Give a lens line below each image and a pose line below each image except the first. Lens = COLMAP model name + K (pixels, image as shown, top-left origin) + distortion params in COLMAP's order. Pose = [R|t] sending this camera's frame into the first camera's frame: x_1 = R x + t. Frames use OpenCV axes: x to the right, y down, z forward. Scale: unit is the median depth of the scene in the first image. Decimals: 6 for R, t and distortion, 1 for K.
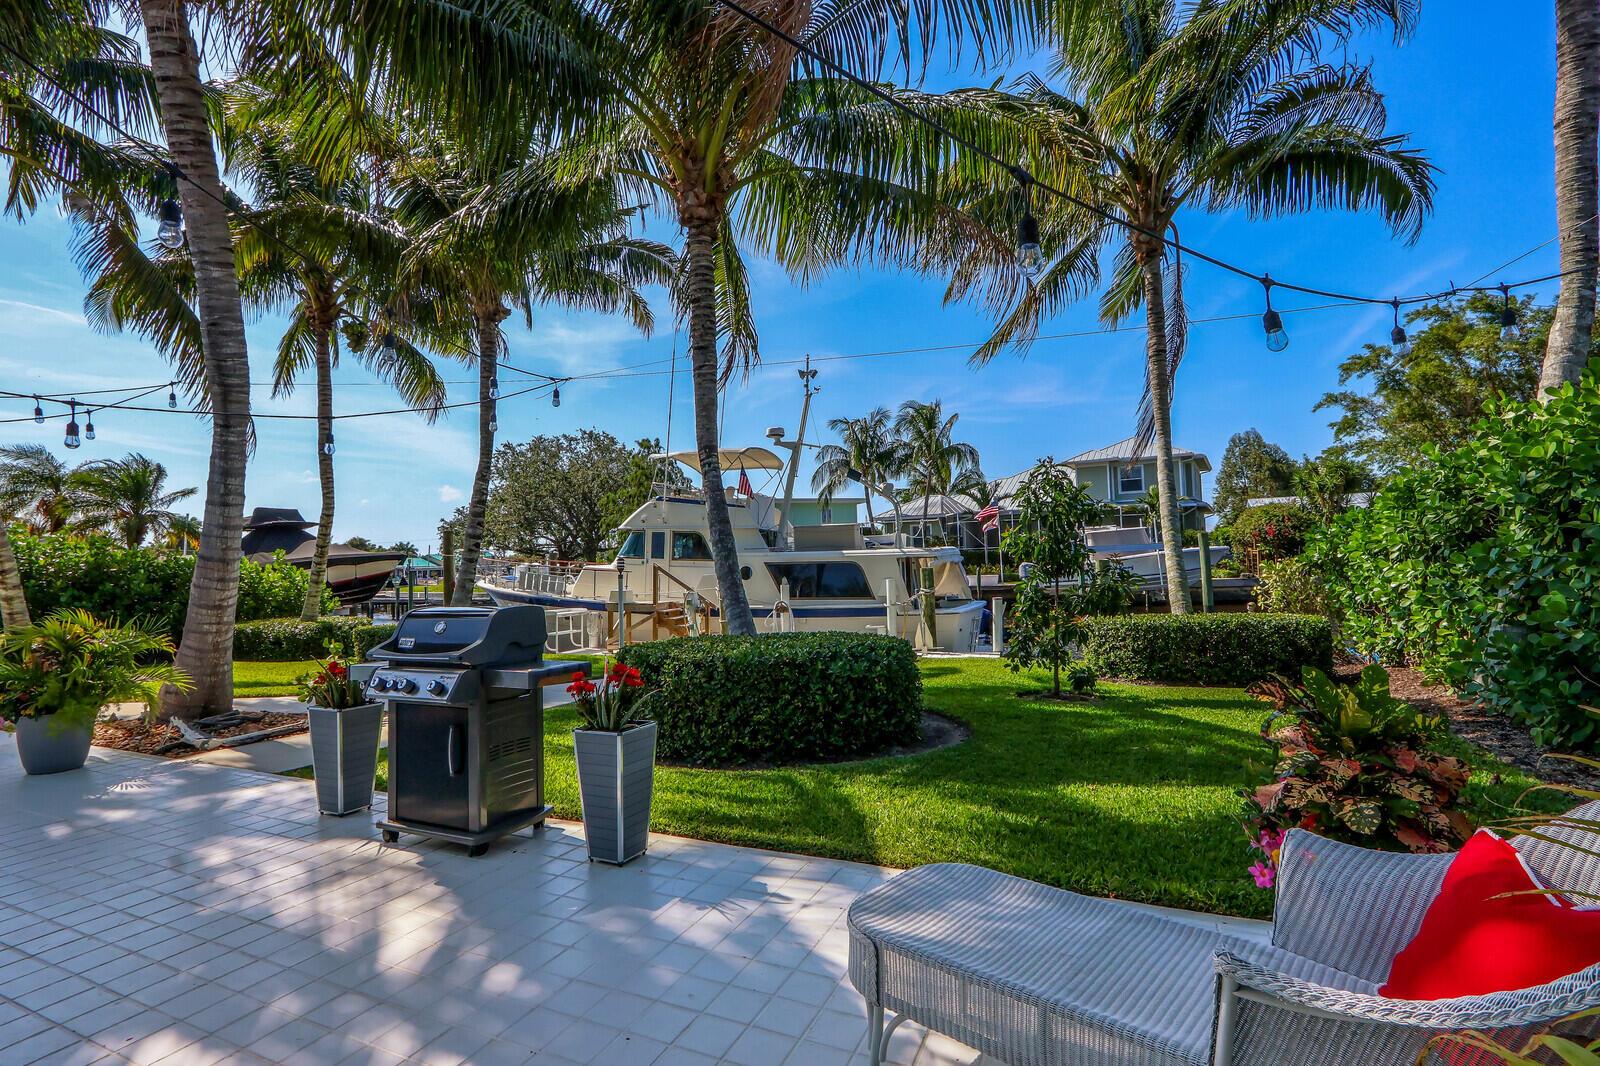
lens RADIAL K [[738.5, 0, 792.7], [0, 738.5, 527.4], [0, 0, 1]] dist [-0.018589, 0.000359]
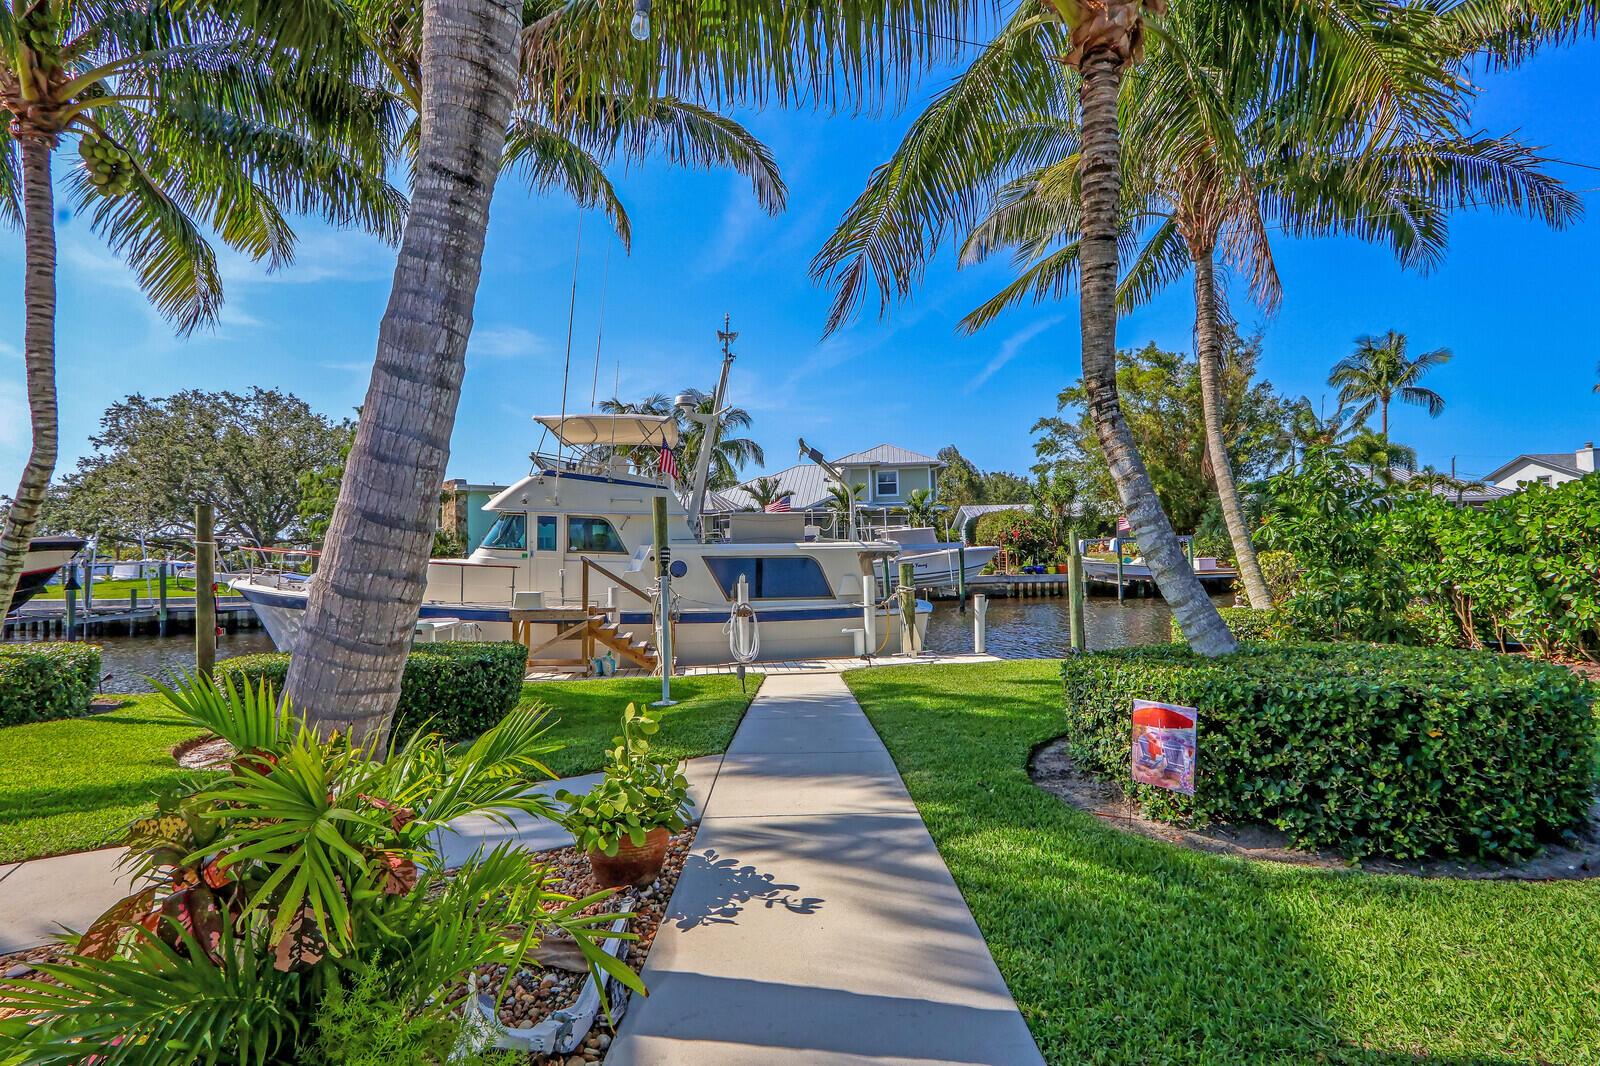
lens RADIAL K [[737.0, 0, 793.5], [0, 737.0, 536.4], [0, 0, 1]] dist [-0.019219, 0.001131]
pose [[0.911088, 0.017751, 0.411829, -0.255121], [-0.023438, 0.999687, 0.008762, 0.014078], [-0.411544, -0.017636, 0.911219, 0.187191]]
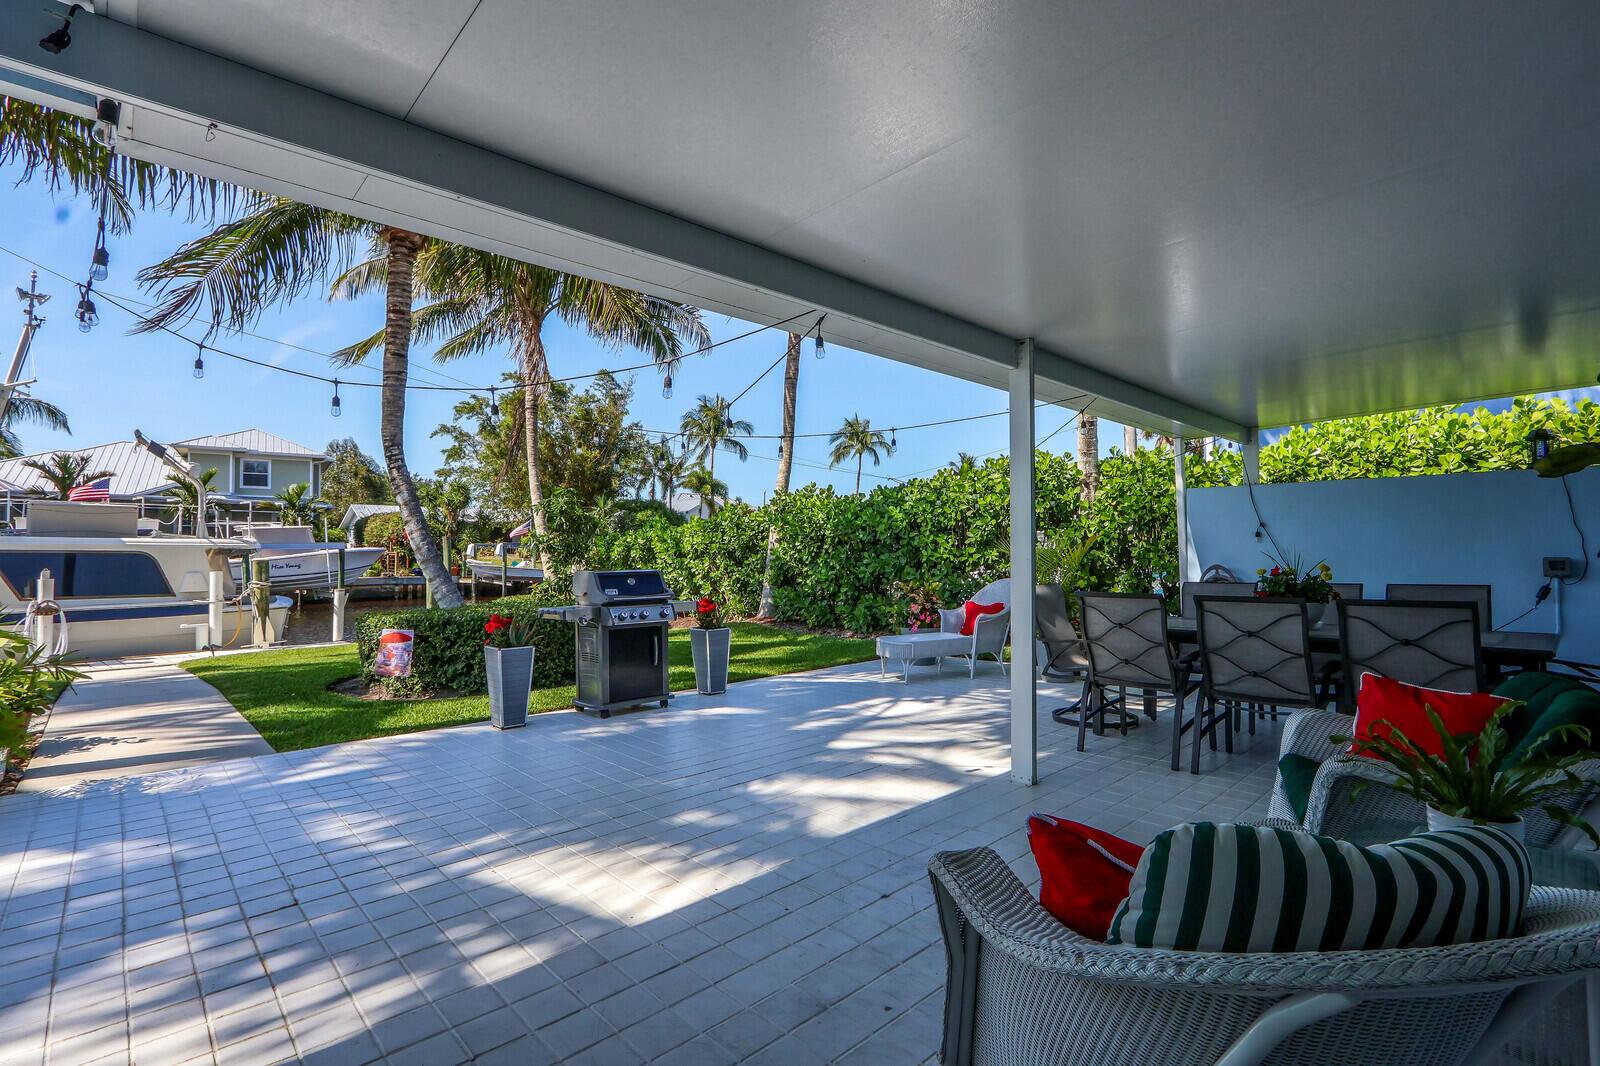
lens RADIAL K [[737.0, 0, 793.5], [0, 737.0, 536.4], [0, 0, 1]] dist [-0.019219, 0.001131]
pose [[0.376638, 0.047418, 0.925146, -0.348305], [-0.054166, 0.998108, -0.029106, 0.011897], [-0.924775, -0.039149, 0.378494, 0.006333]]
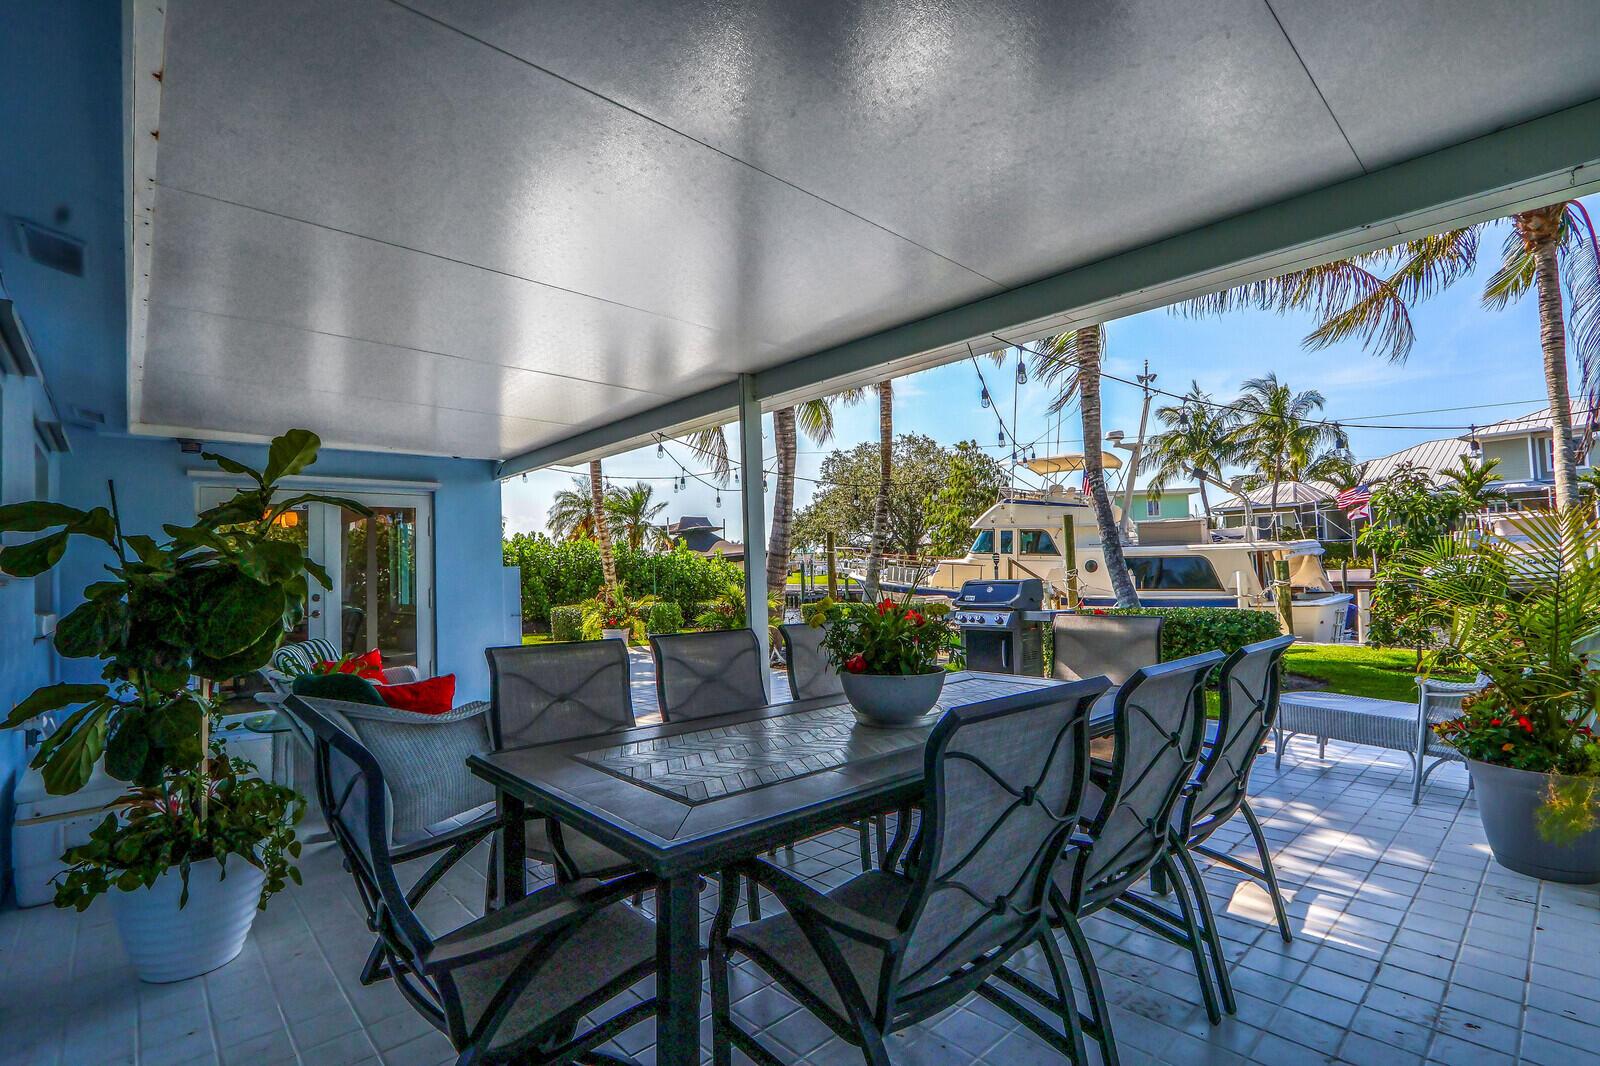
lens RADIAL K [[740.2, 0, 800.0], [0, 740.2, 533.0], [0, 0, 1]] dist [-0.012450, 0.001155]
pose [[0.924098, -0.016936, -0.381780, -0.038921], [0.022189, 0.999710, 0.009363, -0.006792], [0.381510, -0.017123, 0.924206, -0.175265]]
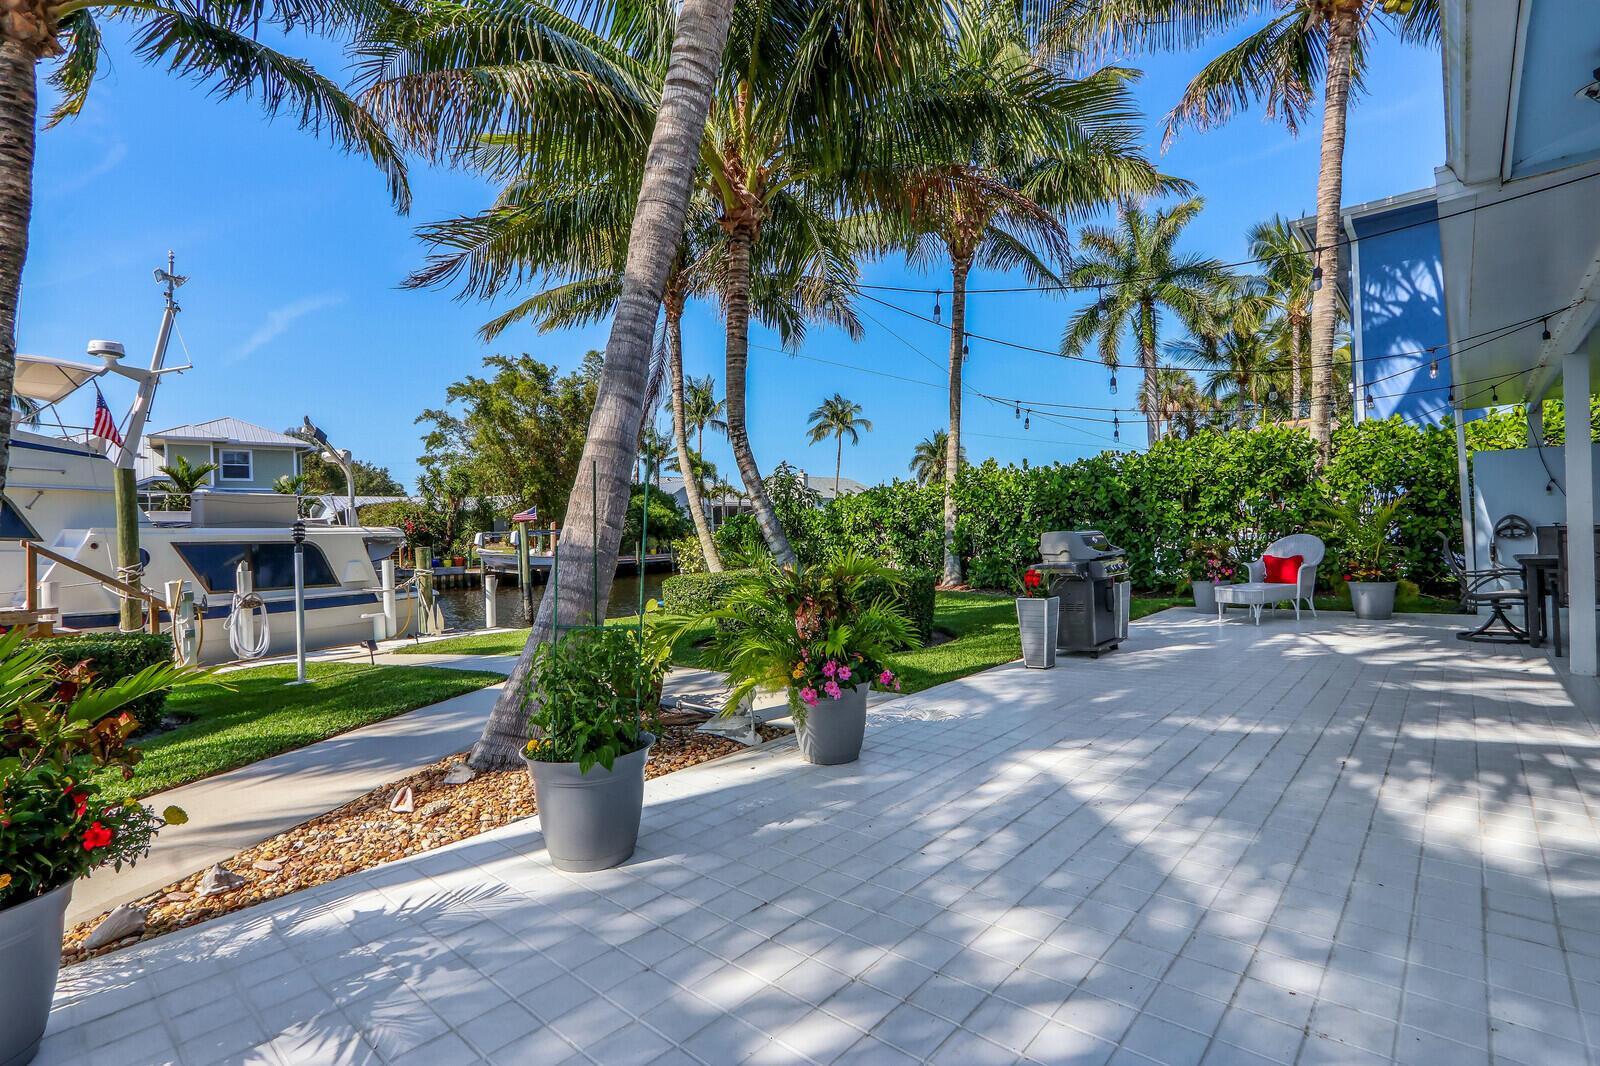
lens RADIAL K [[748.2, 0, 791.4], [0, 748.2, 538.8], [0, 0, 1]] dist [-0.016370, 0.001211]
pose [[0.299707, 0.012871, 0.953945, -0.470488], [-0.024703, 0.999678, -0.005727, 0.030234], [-0.953712, -0.021849, 0.299928, 0.214391]]
